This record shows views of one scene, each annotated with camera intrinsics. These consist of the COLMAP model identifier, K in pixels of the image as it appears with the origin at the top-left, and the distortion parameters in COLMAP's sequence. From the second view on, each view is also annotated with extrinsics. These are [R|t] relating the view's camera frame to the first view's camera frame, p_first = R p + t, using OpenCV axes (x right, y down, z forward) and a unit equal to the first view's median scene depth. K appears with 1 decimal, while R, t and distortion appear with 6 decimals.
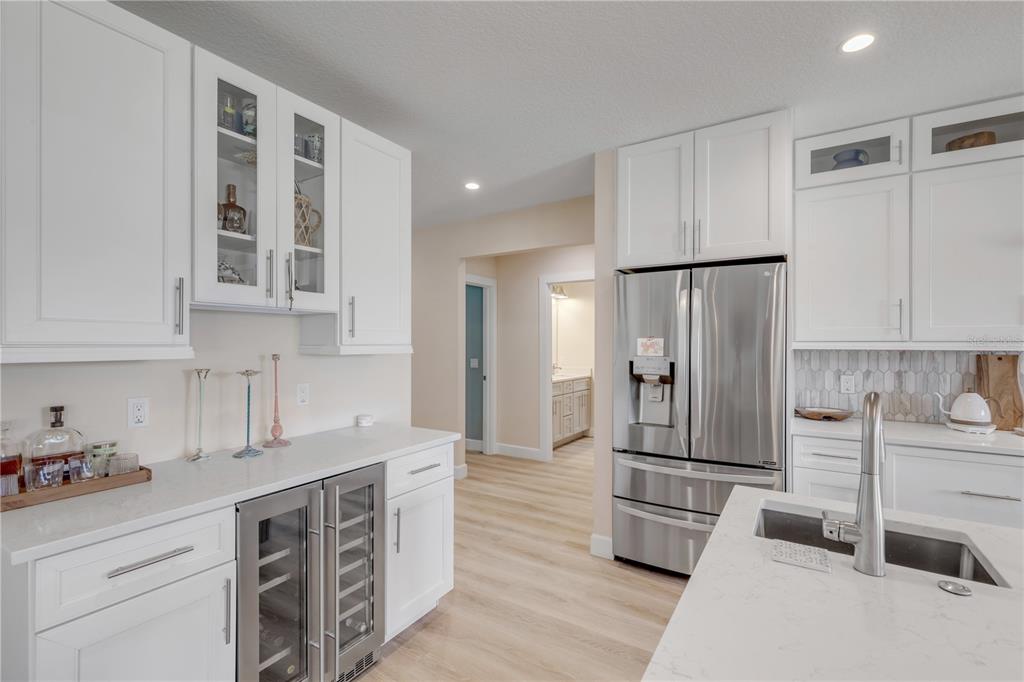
lens RADIAL K [[456.8, 0, 510.7], [0, 456.8, 345.0], [0, 0, 1]] dist [-0.000202, -0.000262]
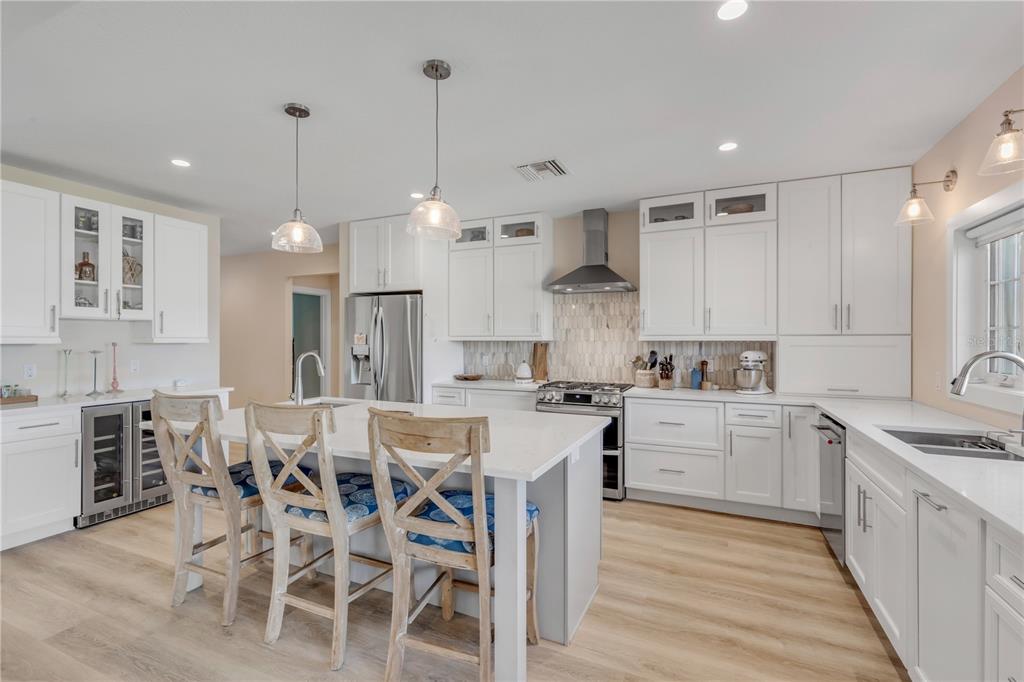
lens RADIAL K [[460.3, 0, 512.0], [0, 460.3, 341.0], [0, 0, 1]] dist [0.004552, 0.000042]
pose [[0.989584, -0.001425, 0.143949, 0.787450], [0.001510, 0.999999, -0.000482, 0.016051], [-0.143948, 0.000695, 0.989585, -1.048925]]
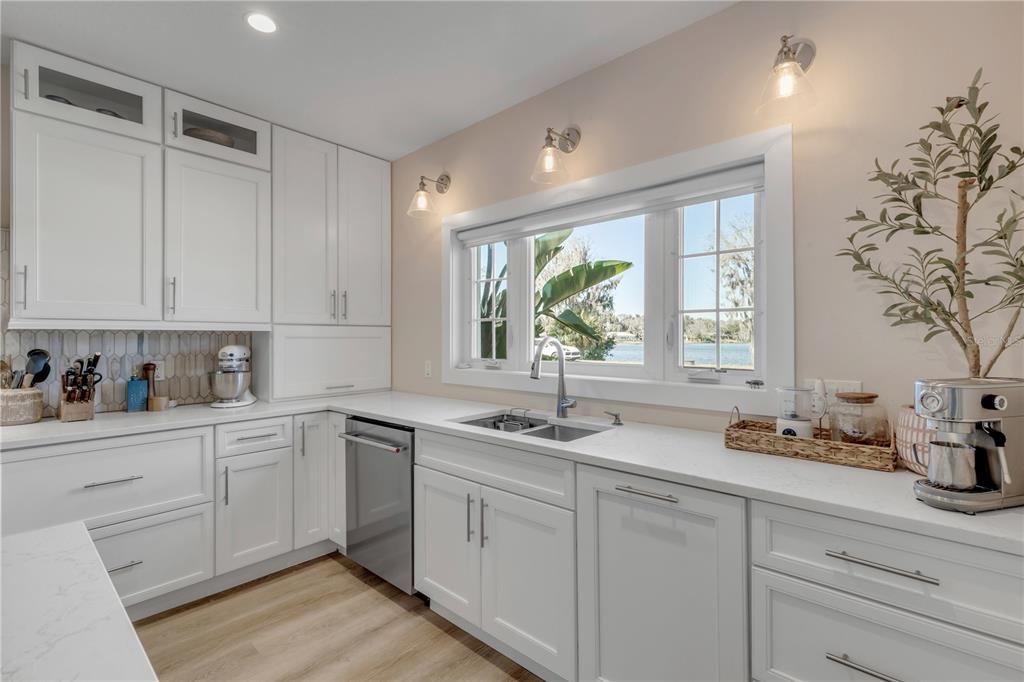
lens RADIAL K [[461.1, 0, 508.8], [0, 461.1, 335.1], [0, 0, 1]] dist [0.002171, -0.000494]
pose [[0.167035, 0.004830, 0.985939, 0.839139], [0.005134, 0.999970, -0.005769, 0.038170], [-0.985938, 0.006026, 0.167005, -0.366069]]
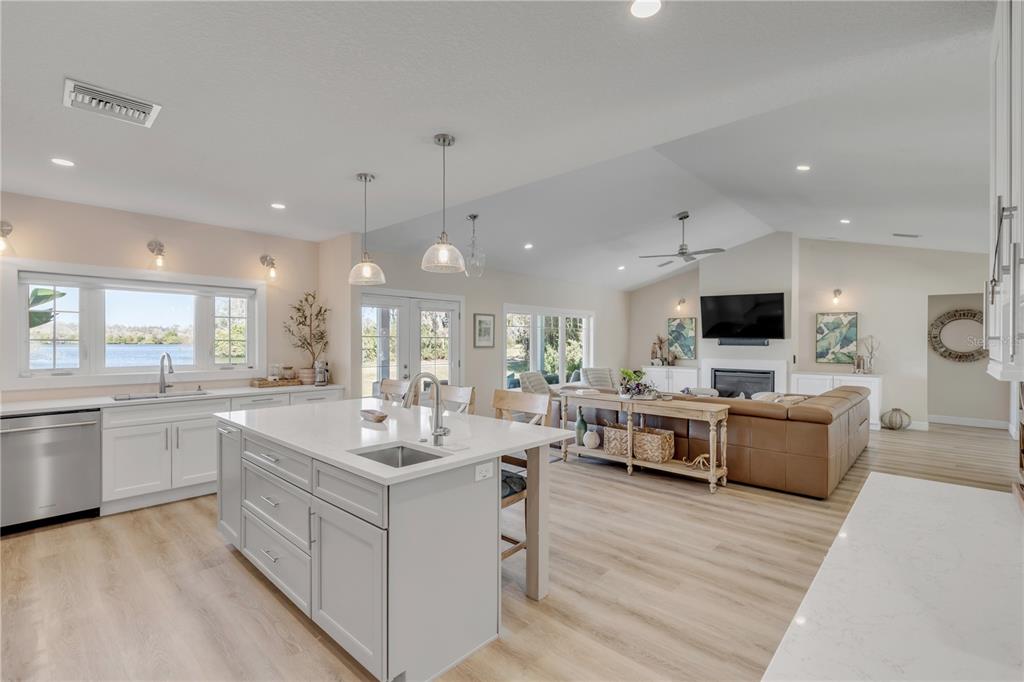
lens RADIAL K [[460.3, 0, 512.0], [0, 460.3, 341.0], [0, 0, 1]] dist [0.004552, 0.000042]
pose [[-0.984580, -0.005707, 0.174841, -0.013342], [-0.005247, 0.999981, 0.003094, -0.030033], [-0.174856, 0.002129, -0.984592, 1.466912]]
